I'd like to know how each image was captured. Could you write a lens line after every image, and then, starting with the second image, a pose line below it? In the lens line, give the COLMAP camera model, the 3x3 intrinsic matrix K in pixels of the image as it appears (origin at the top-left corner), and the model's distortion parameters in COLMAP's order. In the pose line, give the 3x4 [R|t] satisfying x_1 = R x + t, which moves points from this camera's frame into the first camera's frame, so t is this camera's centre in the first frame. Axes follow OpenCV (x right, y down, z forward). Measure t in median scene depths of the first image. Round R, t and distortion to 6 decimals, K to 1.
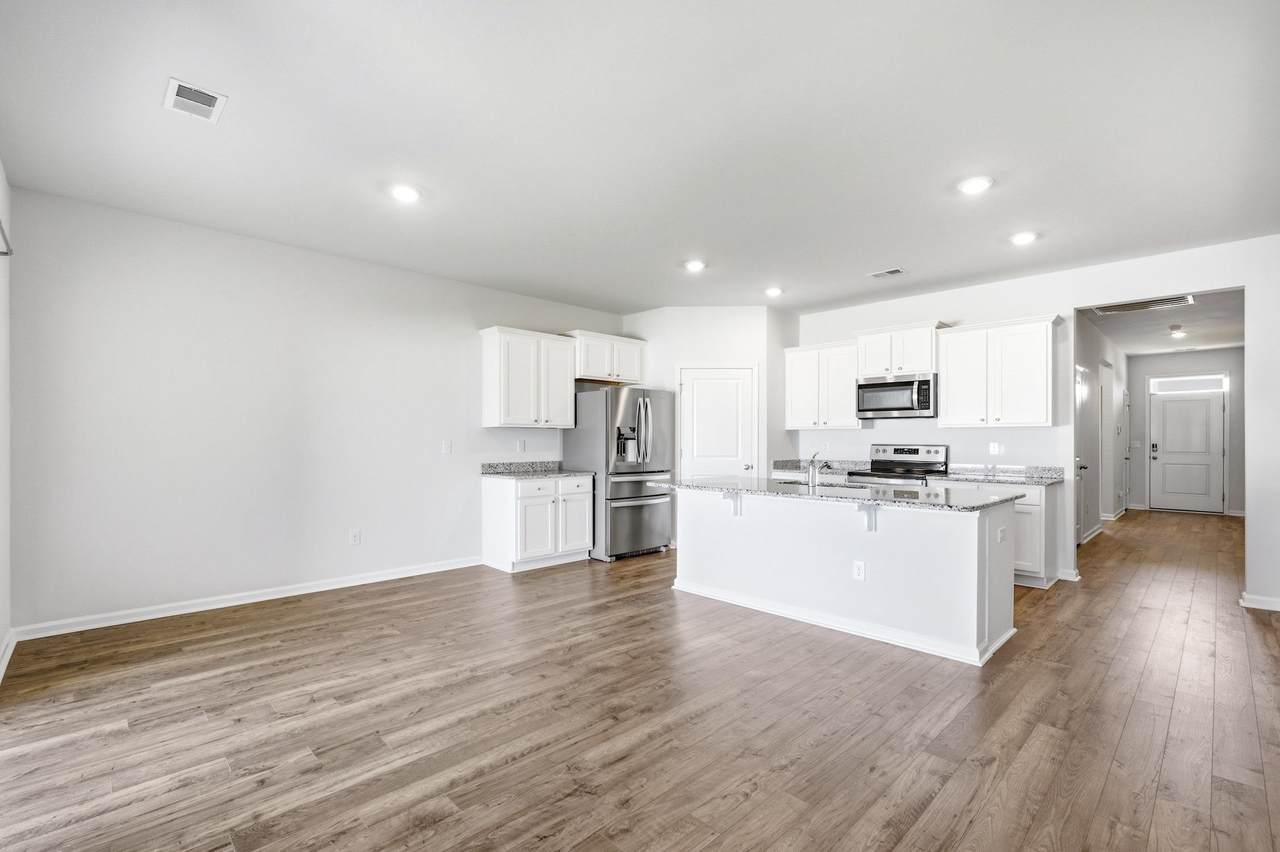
lens RADIAL K [[563.0, 0, 638.2], [0, 563.0, 437.9], [0, 0, 1]] dist [-0.000084, 0.000264]
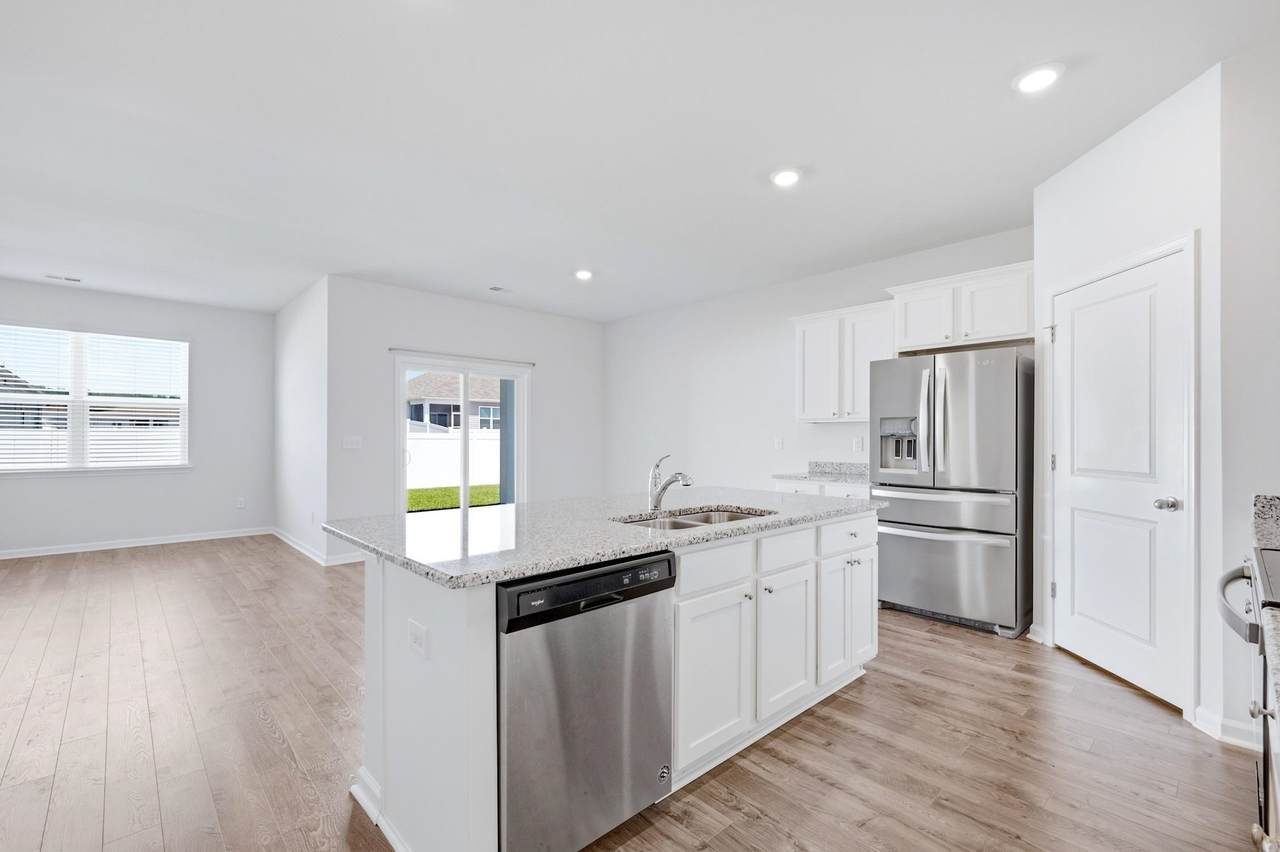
lens RADIAL K [[563.0, 0, 638.2], [0, 563.0, 437.9], [0, 0, 1]] dist [-0.000084, 0.000264]
pose [[-0.026023, 0.000604, -0.999661, 0.660115], [0.001554, 0.999999, 0.000564, 0.004529], [0.999660, -0.001539, -0.026024, 0.712048]]
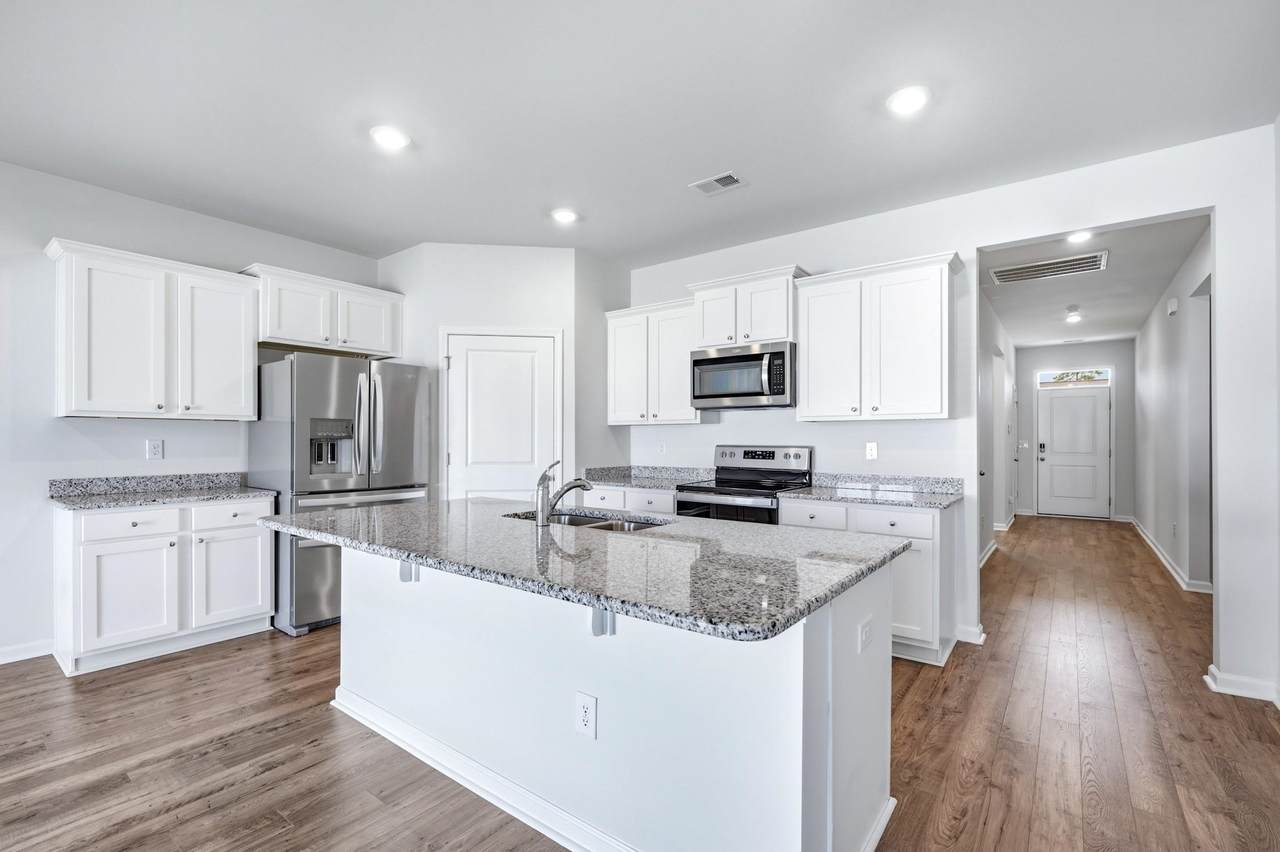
lens RADIAL K [[561.0, 0, 639.2], [0, 561.0, 434.9], [0, 0, 1]] dist [-0.000065, -0.000301]
pose [[0.989264, 0.001316, 0.146134, 0.229333], [-0.000504, 0.999984, -0.005593, 0.002403], [-0.146139, 0.005460, 0.989249, 0.330191]]
